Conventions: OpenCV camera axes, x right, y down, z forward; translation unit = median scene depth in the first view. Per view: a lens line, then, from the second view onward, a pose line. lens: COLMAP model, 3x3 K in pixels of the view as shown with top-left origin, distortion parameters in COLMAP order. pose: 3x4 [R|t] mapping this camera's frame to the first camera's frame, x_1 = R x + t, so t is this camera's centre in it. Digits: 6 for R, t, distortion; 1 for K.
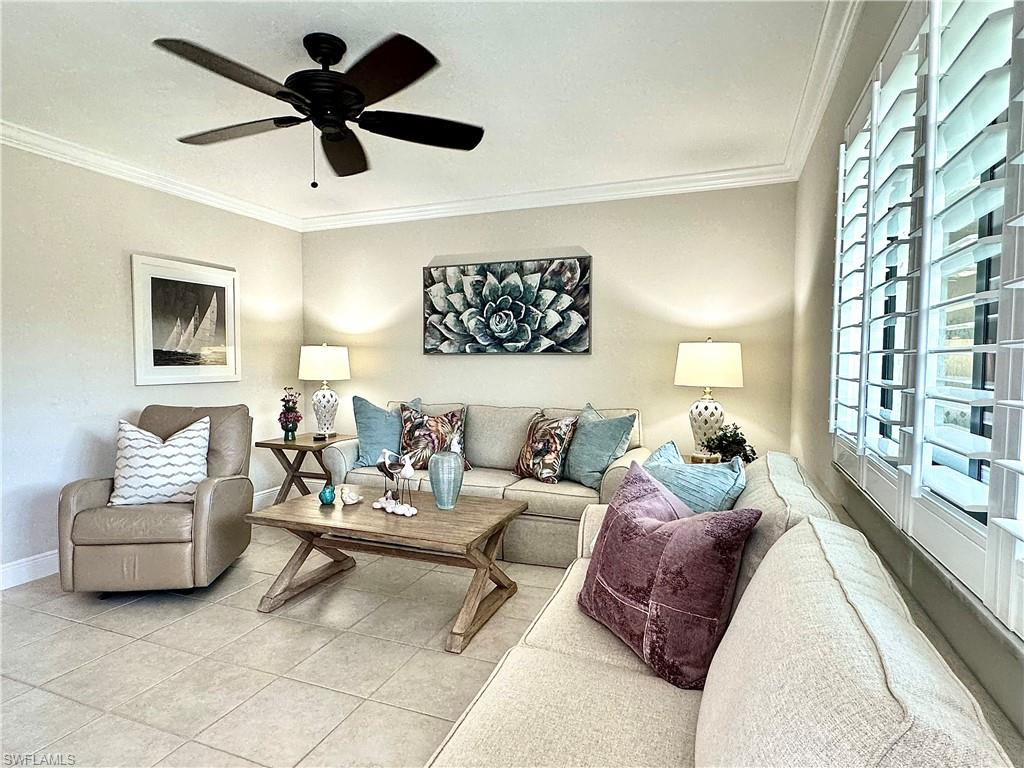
lens RADIAL K [[563.5, 0, 512.0], [0, 563.5, 384.0], [0, 0, 1]] dist [0.000832, -0.000095]
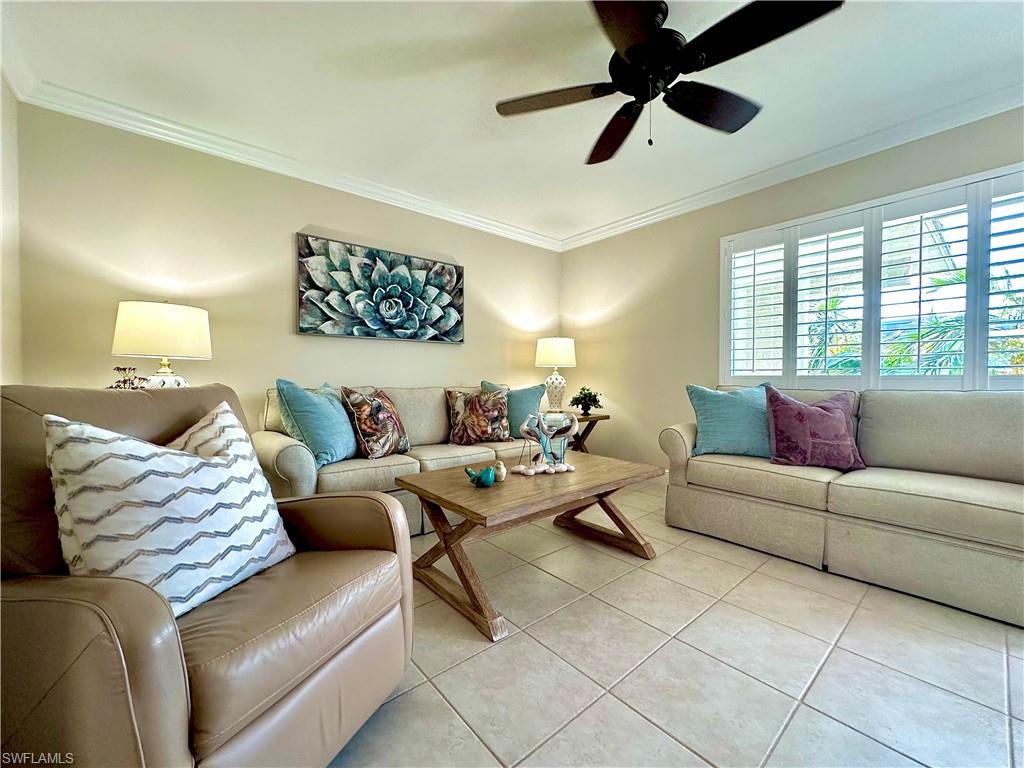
lens RADIAL K [[406.8, 0, 512.0], [0, 406.8, 384.0], [0, 0, 1]] dist [-0.002031, 0.000022]
pose [[0.478996, -0.019847, 0.877593, -0.581329], [0.034815, 0.999387, 0.003599, 0.035691], [-0.877126, 0.028829, 0.479394, 0.443697]]
